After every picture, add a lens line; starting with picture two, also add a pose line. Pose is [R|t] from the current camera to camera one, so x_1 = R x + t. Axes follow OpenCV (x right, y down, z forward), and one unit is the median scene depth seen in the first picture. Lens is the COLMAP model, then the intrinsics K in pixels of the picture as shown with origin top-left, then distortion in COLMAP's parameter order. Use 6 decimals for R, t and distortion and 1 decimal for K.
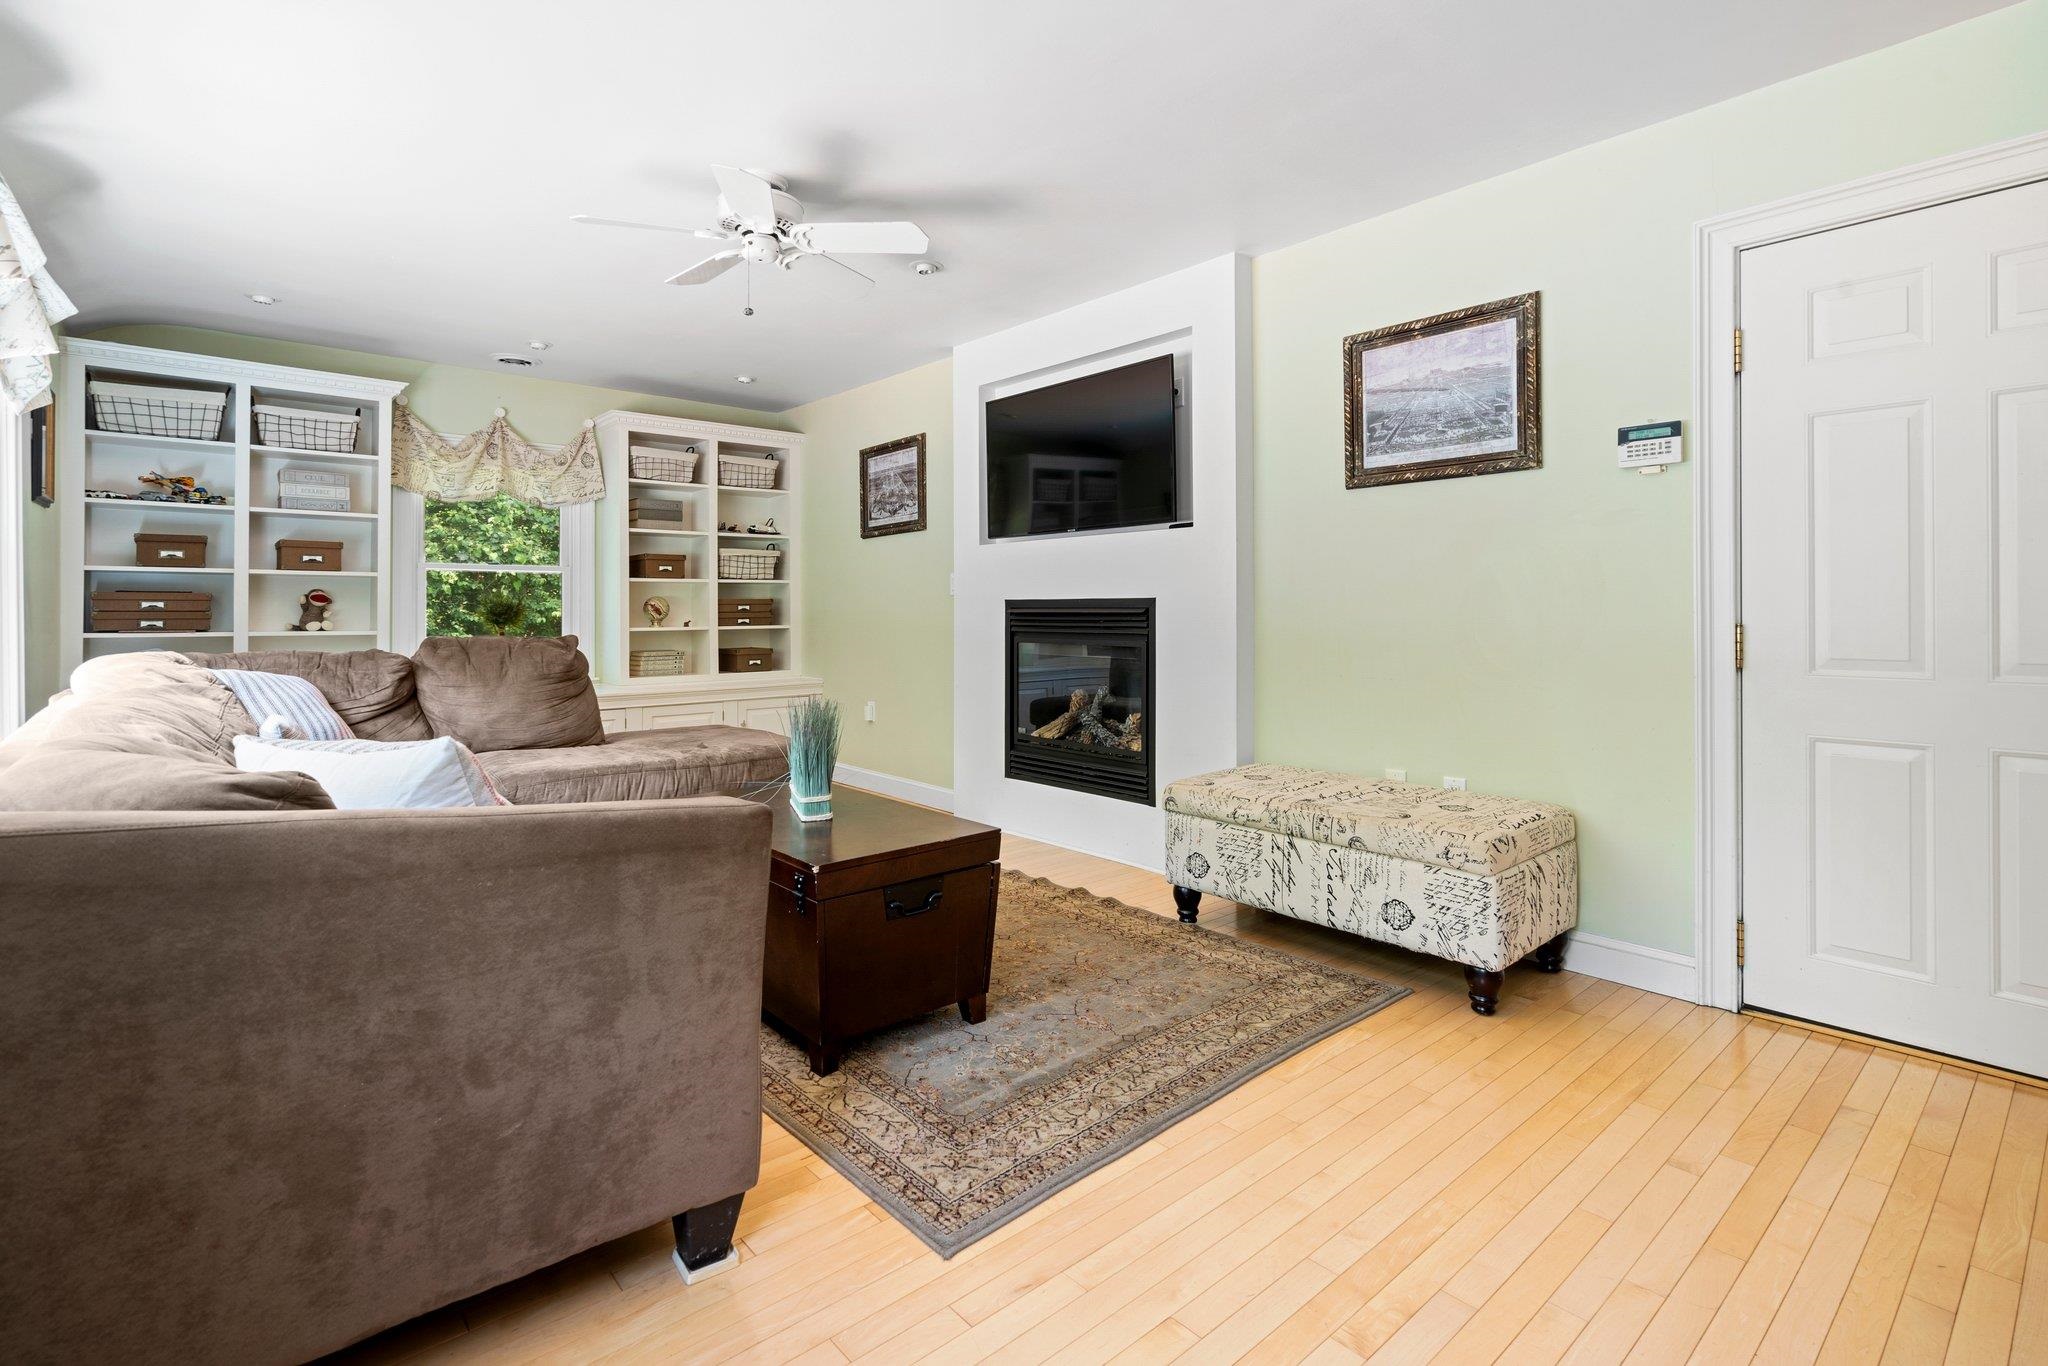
lens RADIAL K [[952.6, 0, 1020.0], [0, 952.6, 605.6], [0, 0, 1]] dist [-0.000334, 0.000148]
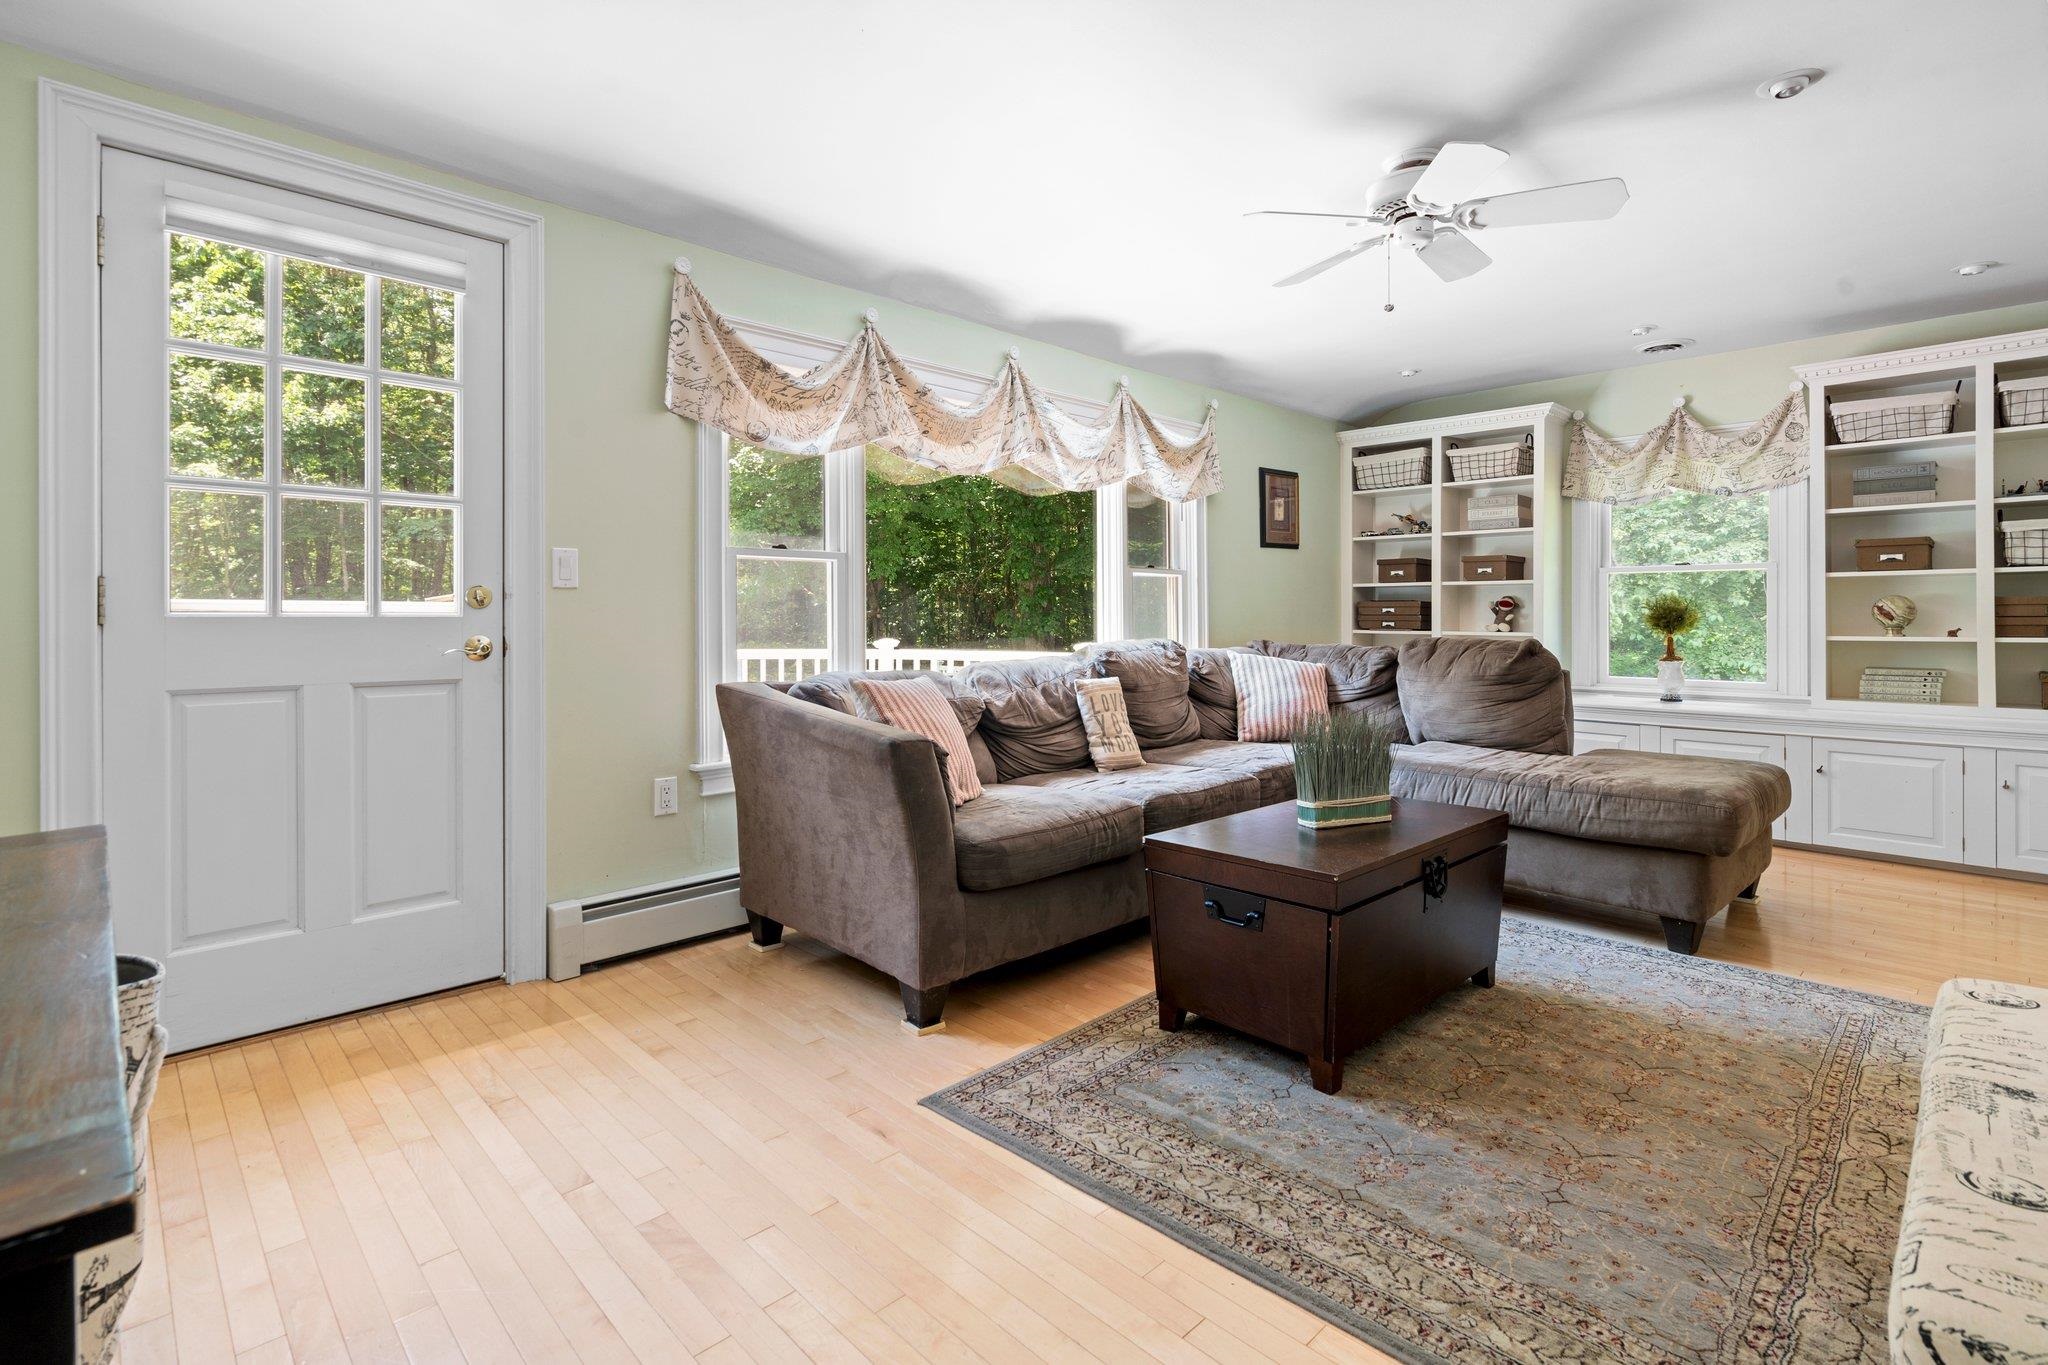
lens RADIAL K [[958.6, 0, 1017.8], [0, 958.6, 621.0], [0, 0, 1]] dist [0.001455, 0.000792]
pose [[0.065961, 0.005773, -0.997806, 0.501580], [0.006011, 0.999963, 0.006183, 0.002623], [0.997804, -0.006406, 0.065924, 0.418927]]
